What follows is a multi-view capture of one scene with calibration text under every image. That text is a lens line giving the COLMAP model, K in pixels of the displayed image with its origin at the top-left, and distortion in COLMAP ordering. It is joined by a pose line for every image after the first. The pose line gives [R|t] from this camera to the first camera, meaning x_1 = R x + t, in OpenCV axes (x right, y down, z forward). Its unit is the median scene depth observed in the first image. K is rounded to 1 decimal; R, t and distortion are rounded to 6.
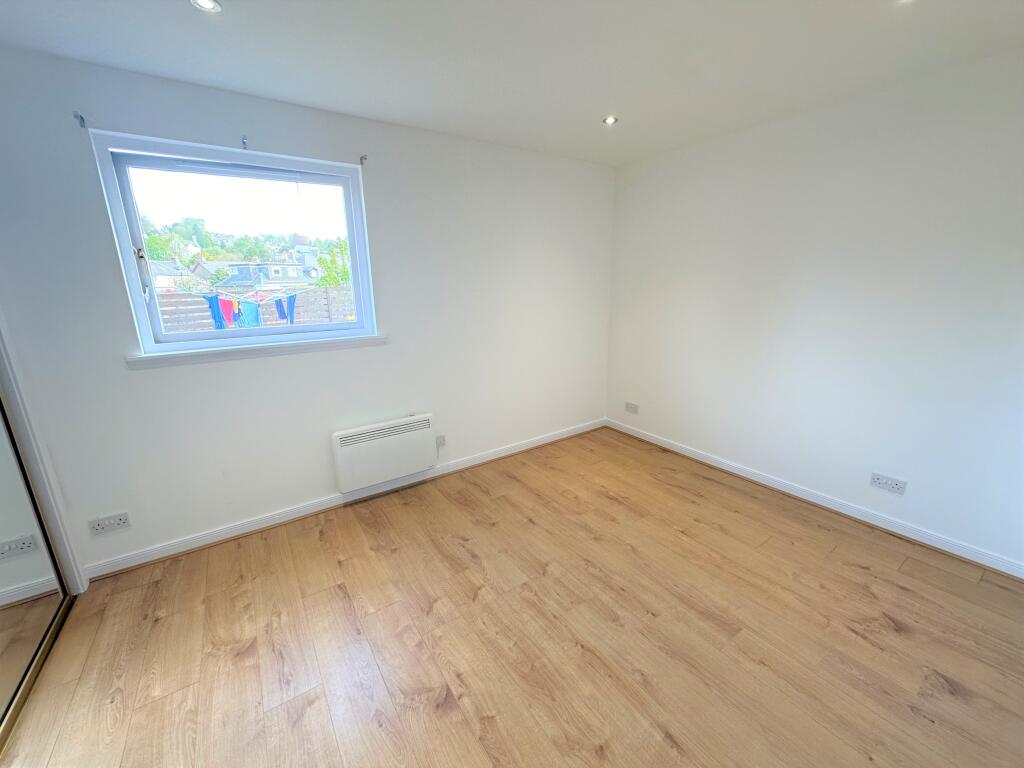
lens RADIAL K [[408.1, 0, 510.5], [0, 408.1, 381.4], [0, 0, 1]] dist [-0.001390, 0.000500]
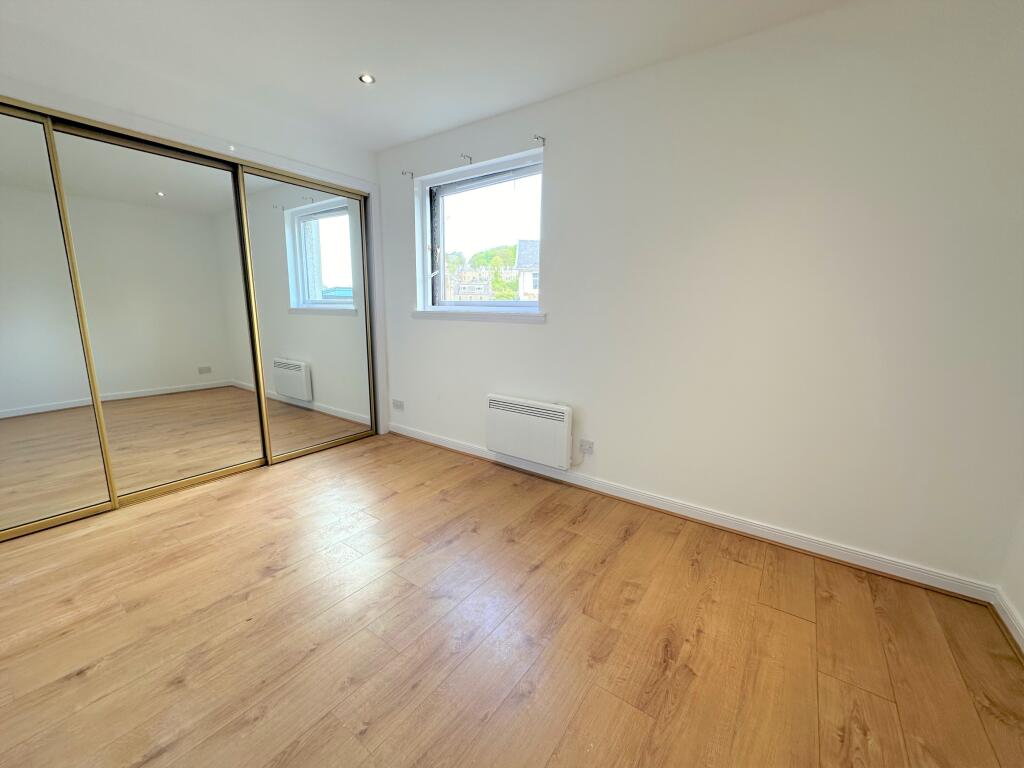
lens RADIAL K [[408.1, 0, 508.7], [0, 408.1, 379.0], [0, 0, 1]] dist [-0.001390, 0.000500]
pose [[0.338047, 0.182926, -0.923180, 0.619164], [-0.244850, 0.964244, 0.101404, -0.041601], [0.908720, 0.191761, 0.370750, 0.600881]]
